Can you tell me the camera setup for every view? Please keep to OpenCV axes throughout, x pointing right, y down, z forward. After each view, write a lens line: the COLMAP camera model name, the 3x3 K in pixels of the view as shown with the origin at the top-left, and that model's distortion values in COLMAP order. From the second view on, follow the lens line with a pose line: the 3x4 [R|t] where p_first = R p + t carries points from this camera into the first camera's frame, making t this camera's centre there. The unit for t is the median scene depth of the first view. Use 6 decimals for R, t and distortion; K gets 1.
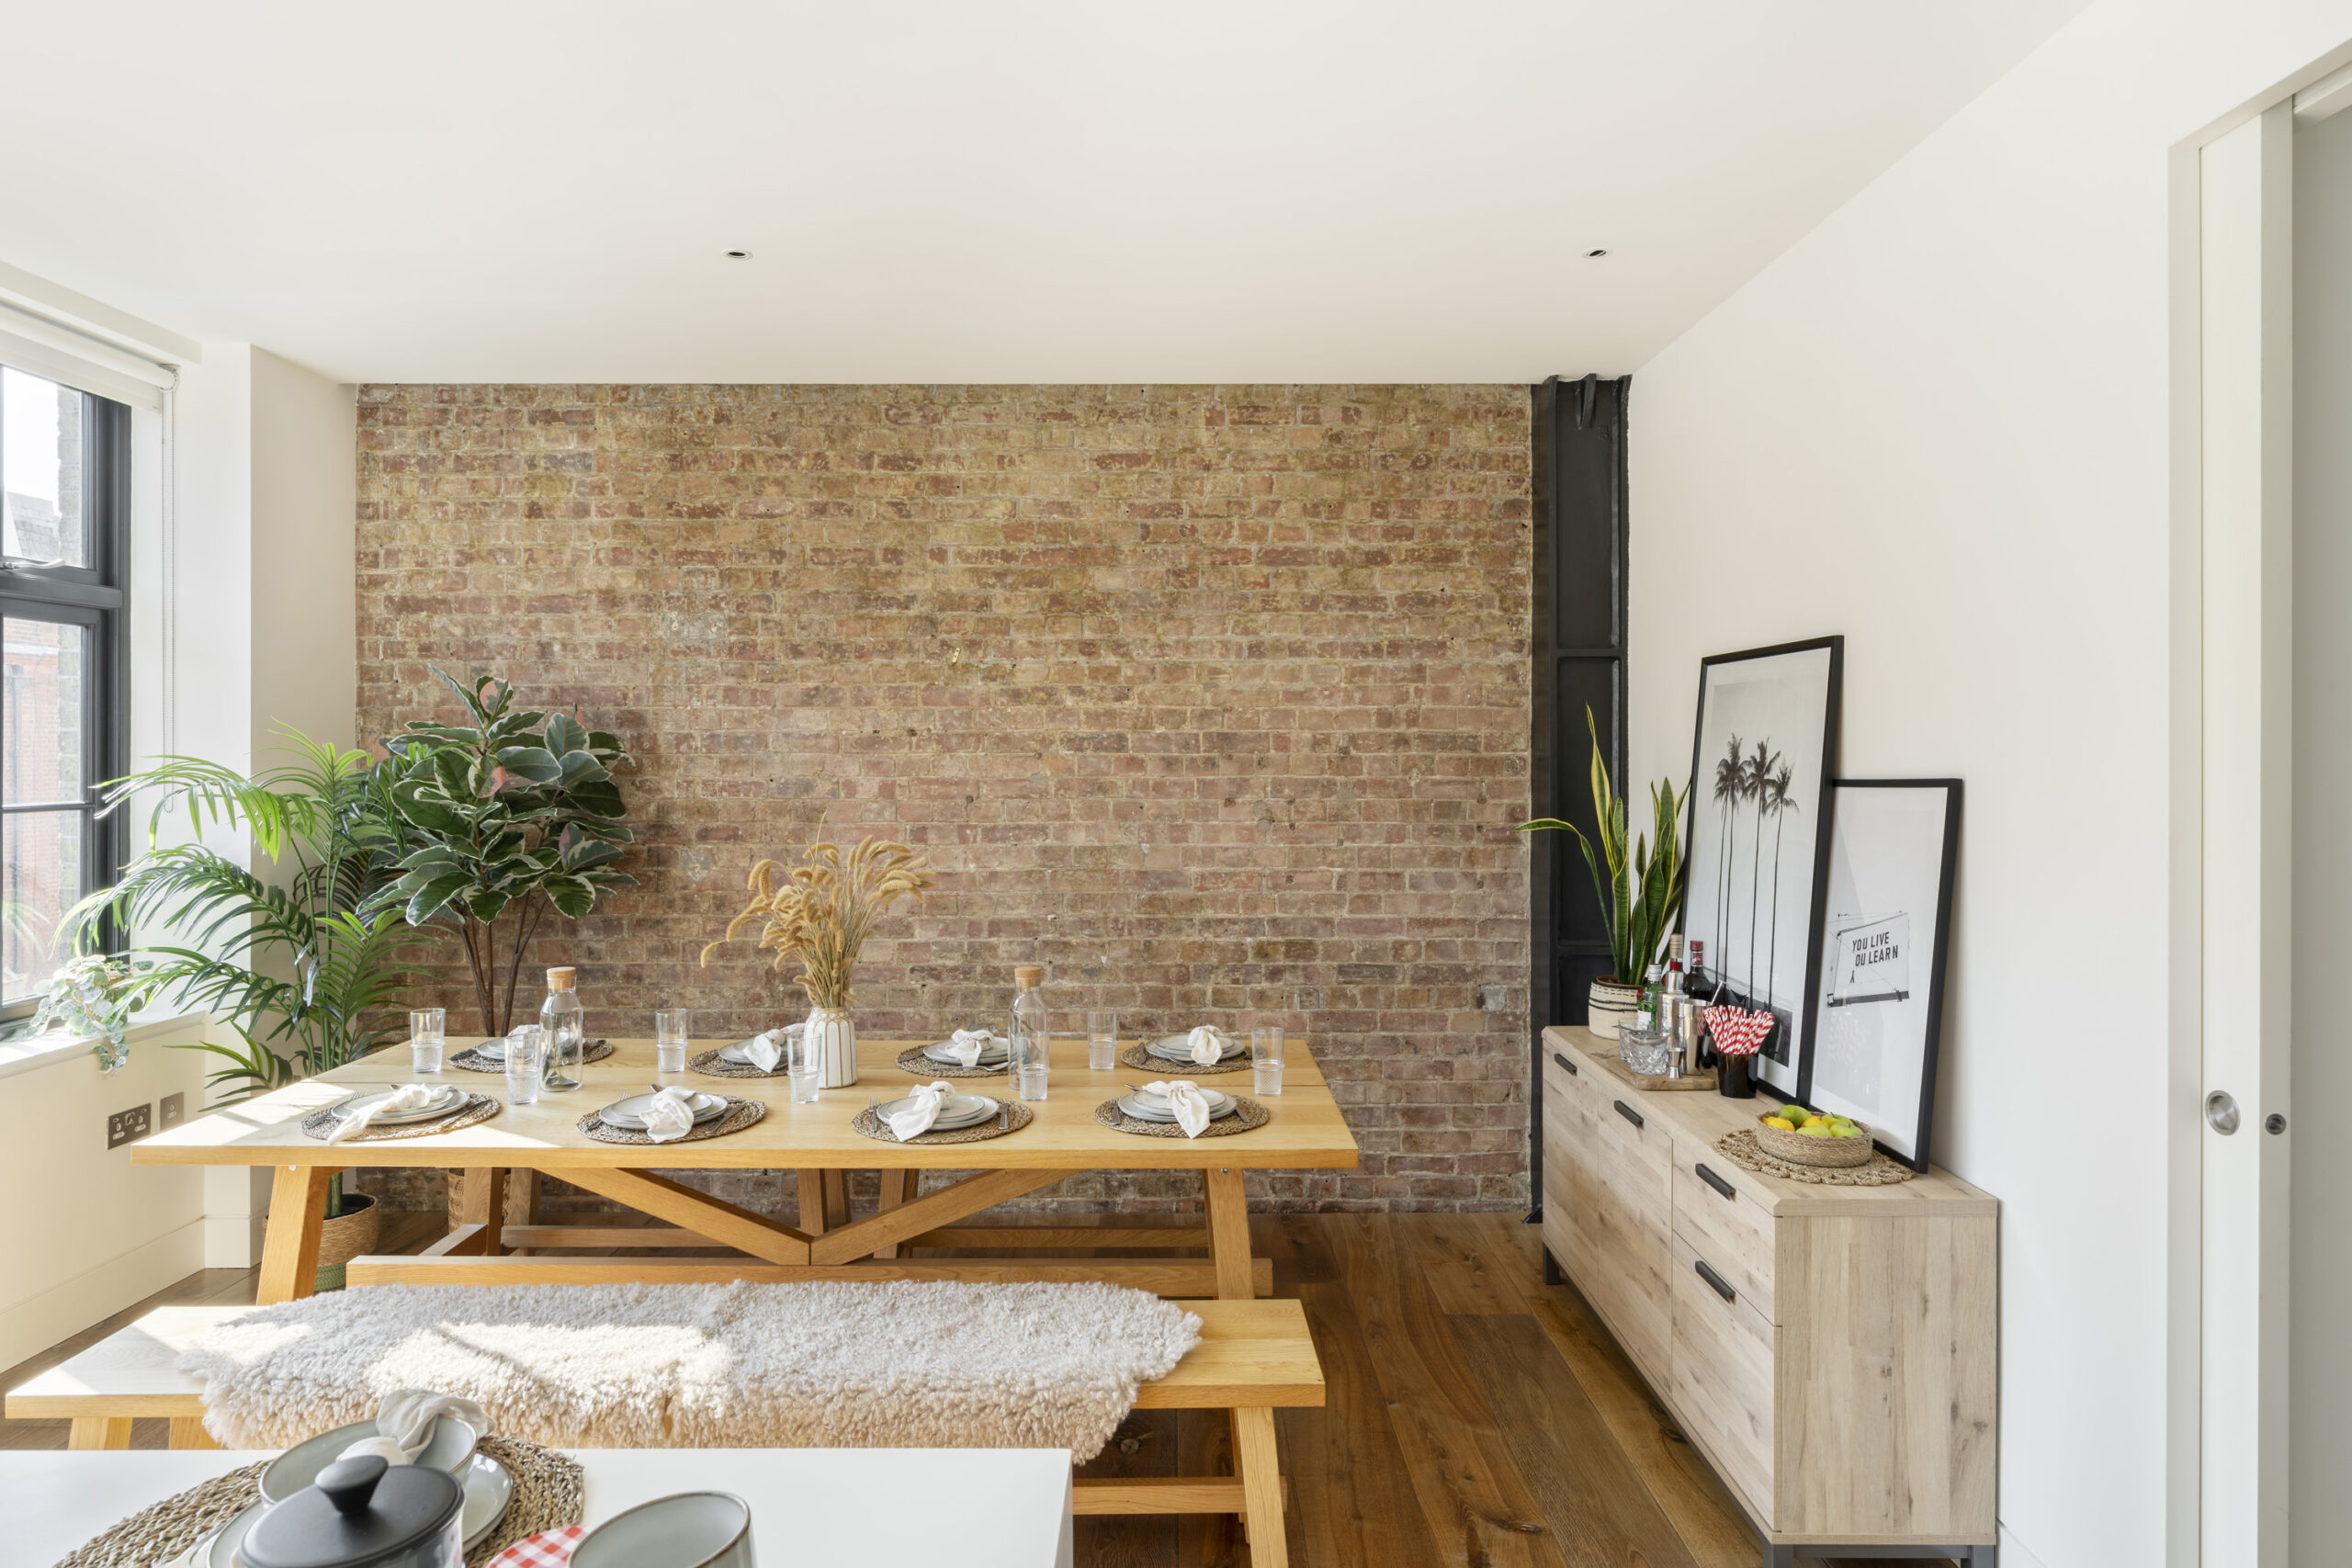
lens RADIAL K [[1374.9, 0, 1176.7], [0, 1374.9, 758.3], [0, 0, 1]] dist [0.000188, 0.000655]
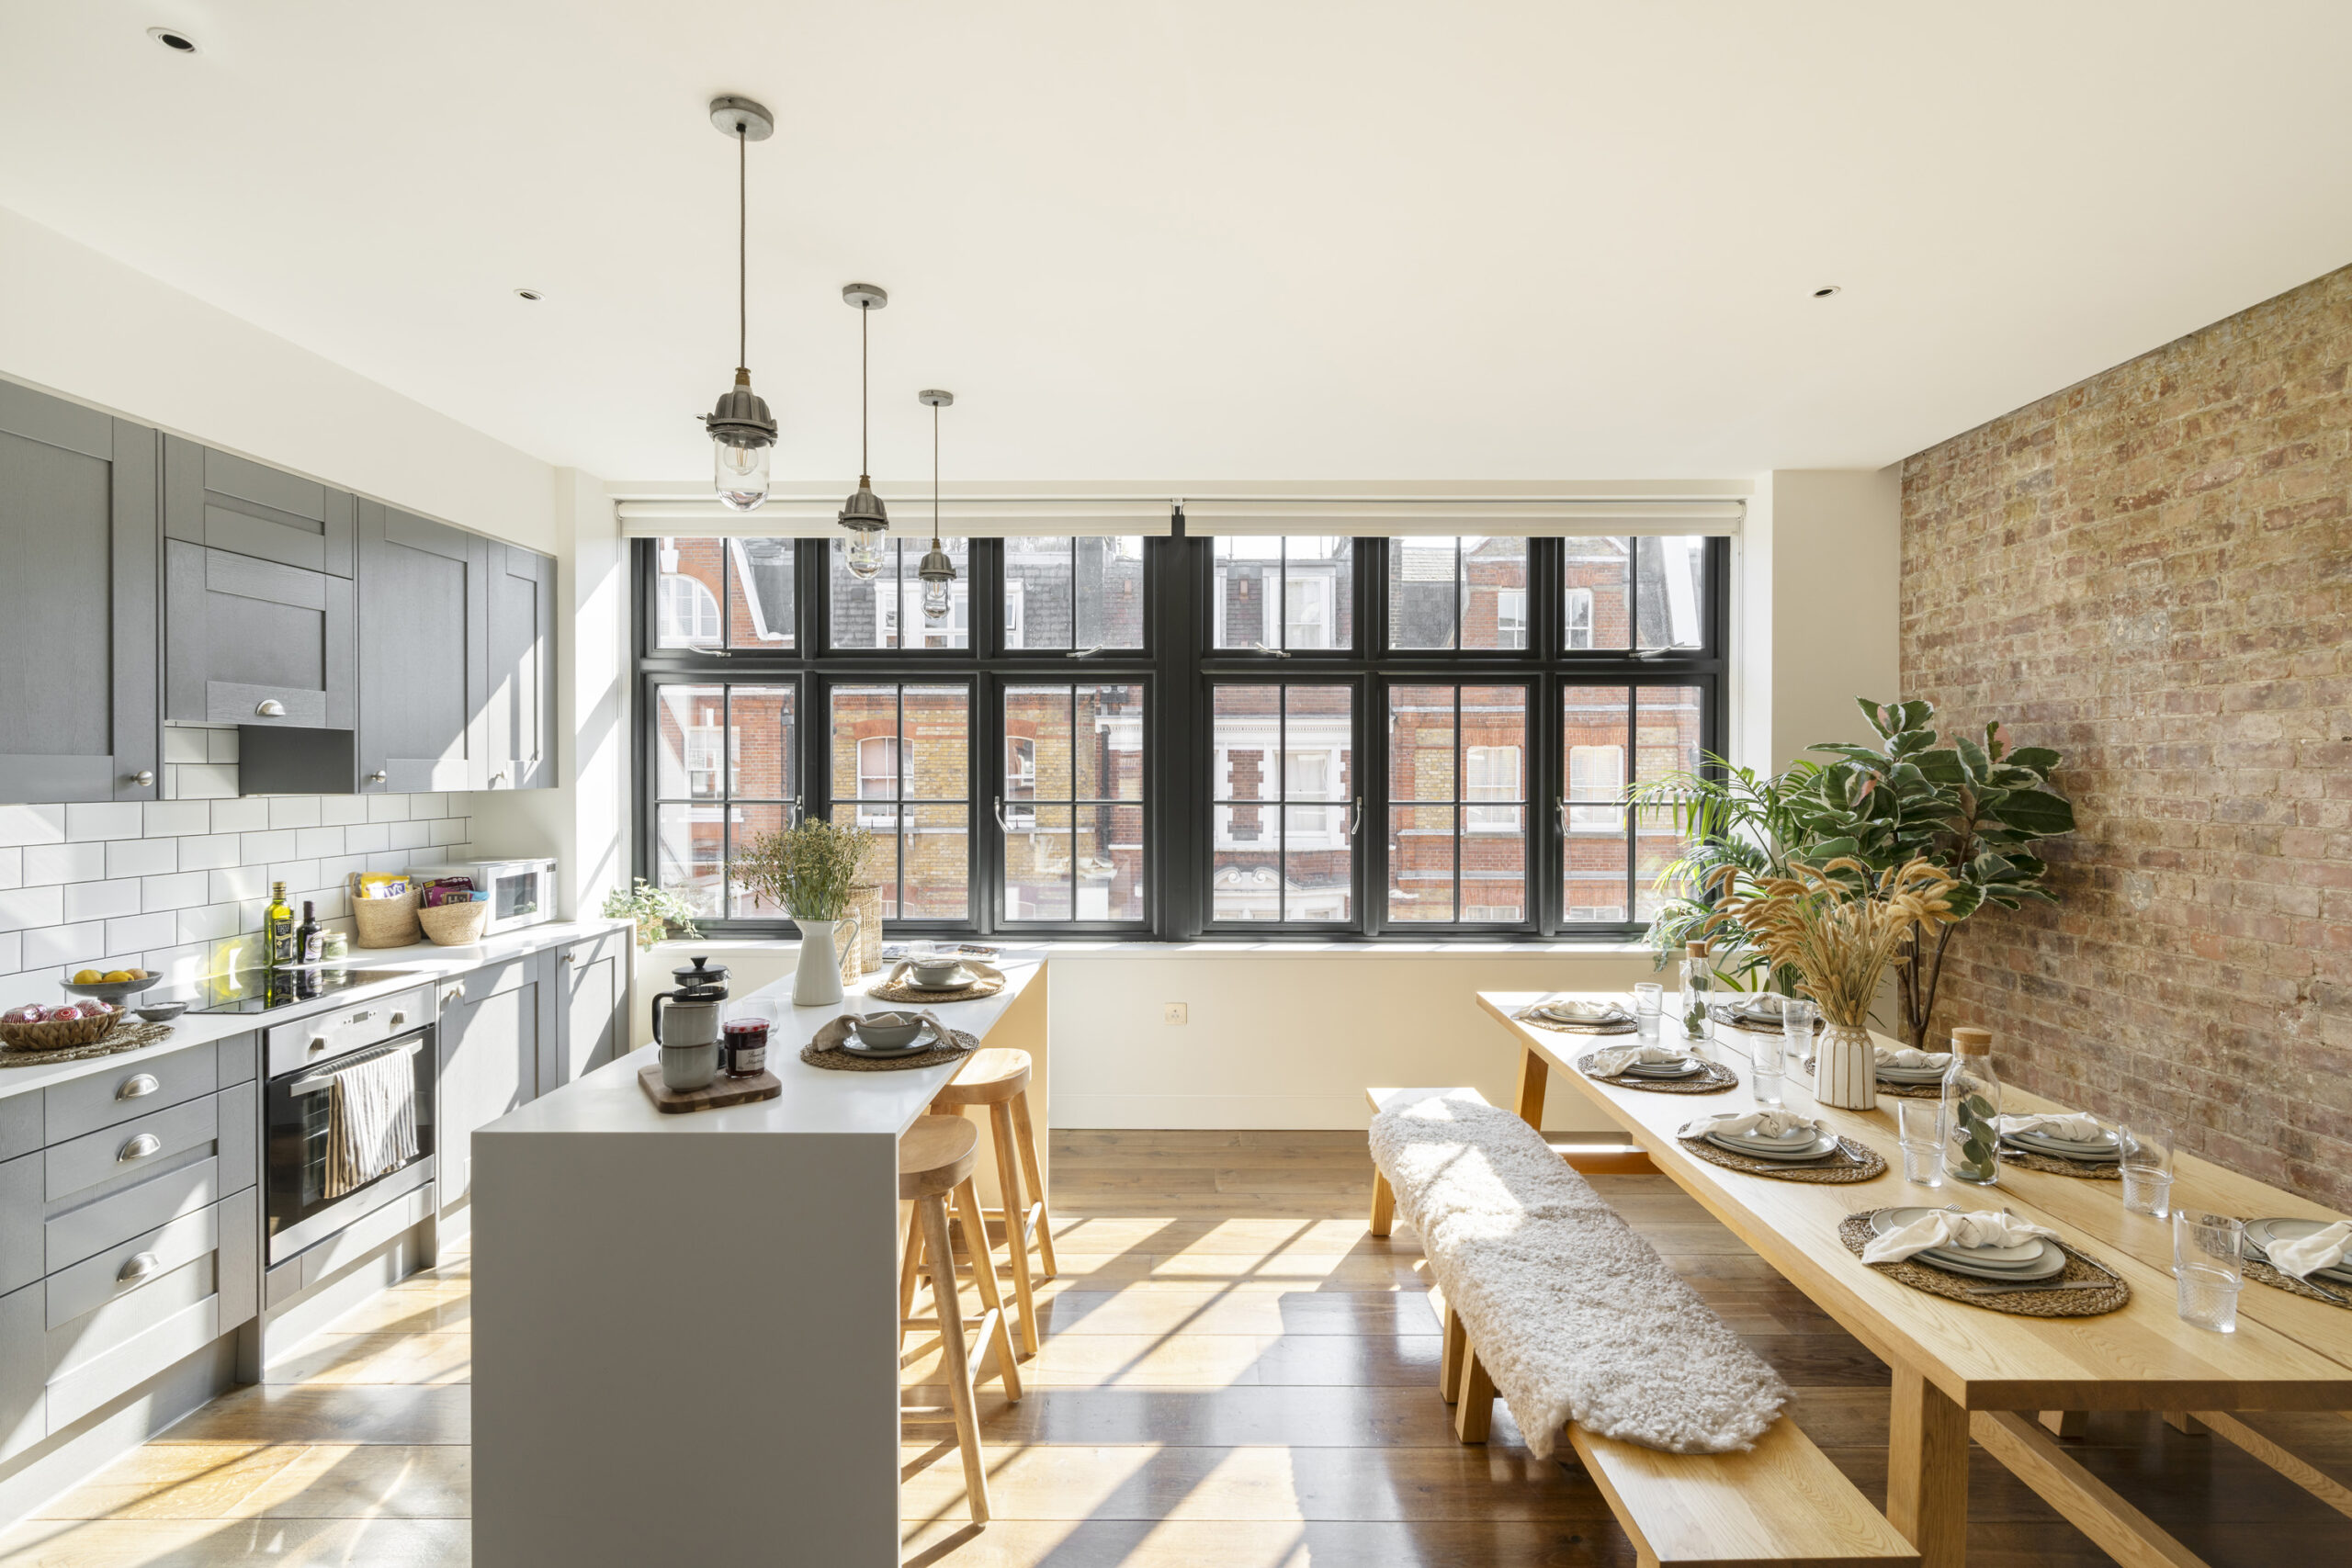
lens RADIAL K [[1118.6, 0, 1183.8], [0, 1118.6, 778.7], [0, 0, 1]] dist [0.001436, -0.000029]
pose [[-0.018783, 0.007090, -0.999798, 0.400309], [-0.003700, 0.999968, 0.007160, 0.000137], [0.999817, 0.003834, -0.018756, 0.384603]]
